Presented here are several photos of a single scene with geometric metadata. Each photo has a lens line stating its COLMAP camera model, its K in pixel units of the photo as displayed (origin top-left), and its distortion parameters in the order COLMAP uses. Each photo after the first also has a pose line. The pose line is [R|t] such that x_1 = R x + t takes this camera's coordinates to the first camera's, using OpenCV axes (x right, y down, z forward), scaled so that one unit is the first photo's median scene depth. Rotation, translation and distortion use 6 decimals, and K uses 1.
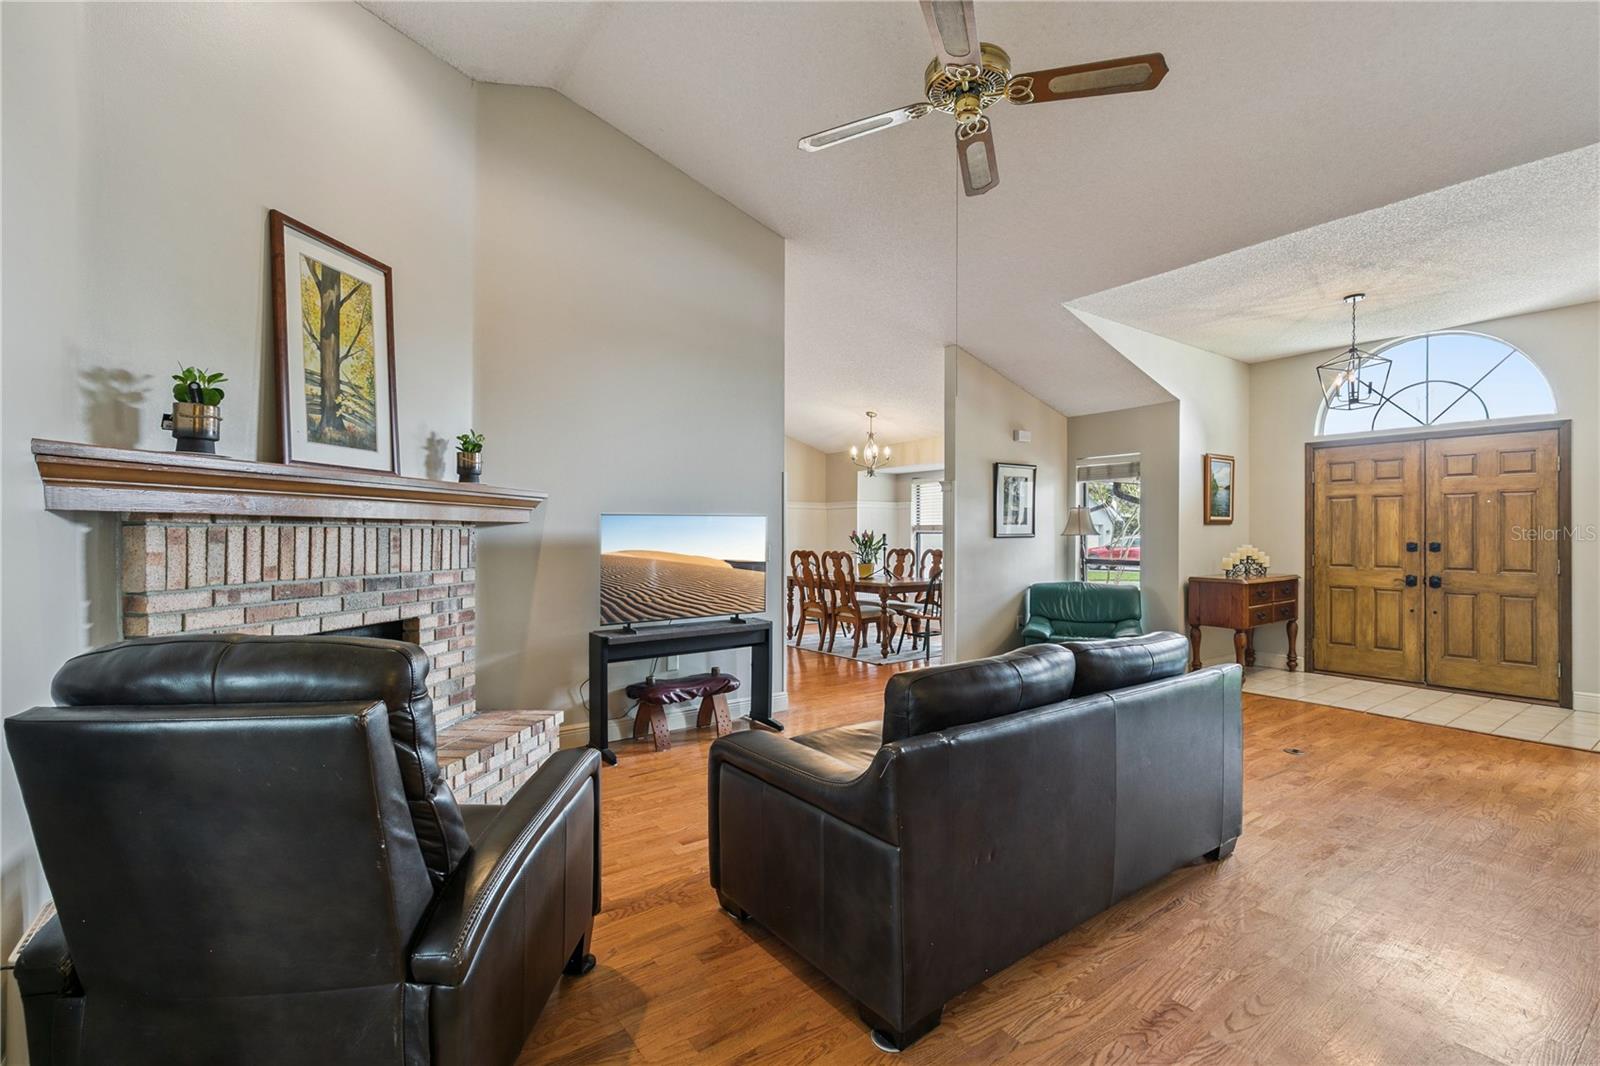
lens RADIAL K [[720.3, 0, 808.6], [0, 720.3, 529.4], [0, 0, 1]] dist [0.006891, -0.001590]
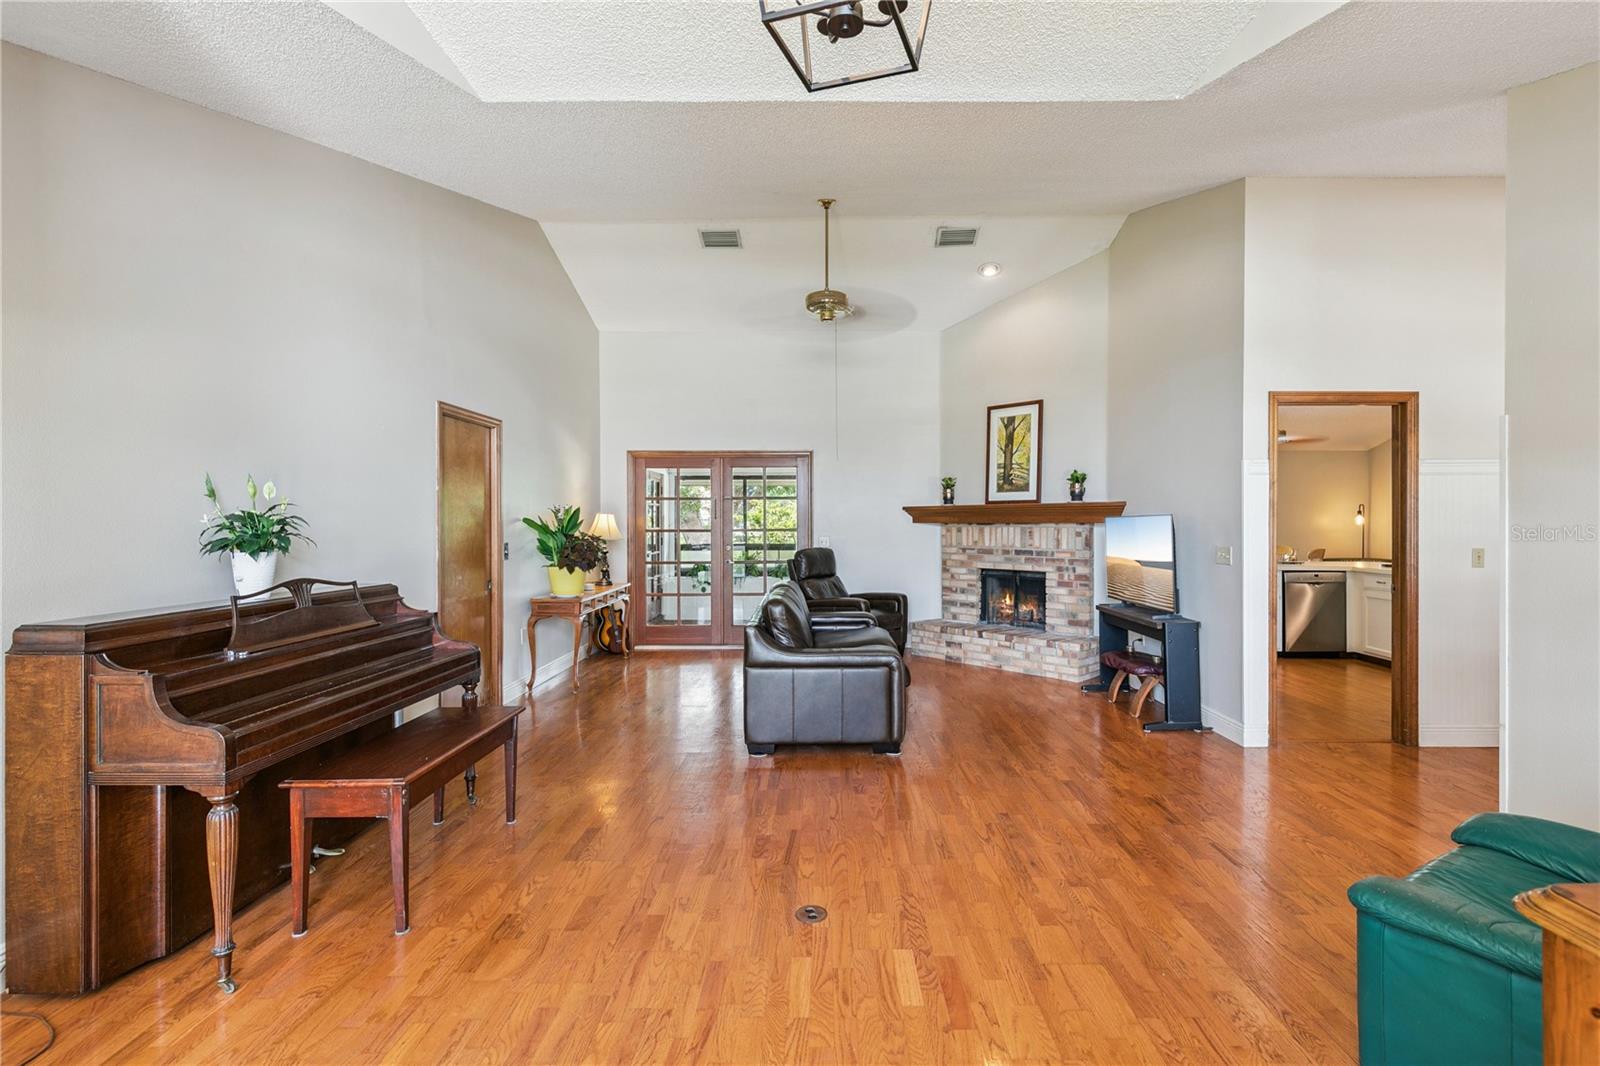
lens RADIAL K [[720.3, 0, 827.3], [0, 720.3, 521.8], [0, 0, 1]] dist [0.006891, -0.001590]
pose [[-0.587695, -0.002525, -0.809079, 0.872839], [0.001962, 0.999988, -0.004546, -0.005179], [0.809080, -0.004259, -0.587683, 1.041422]]
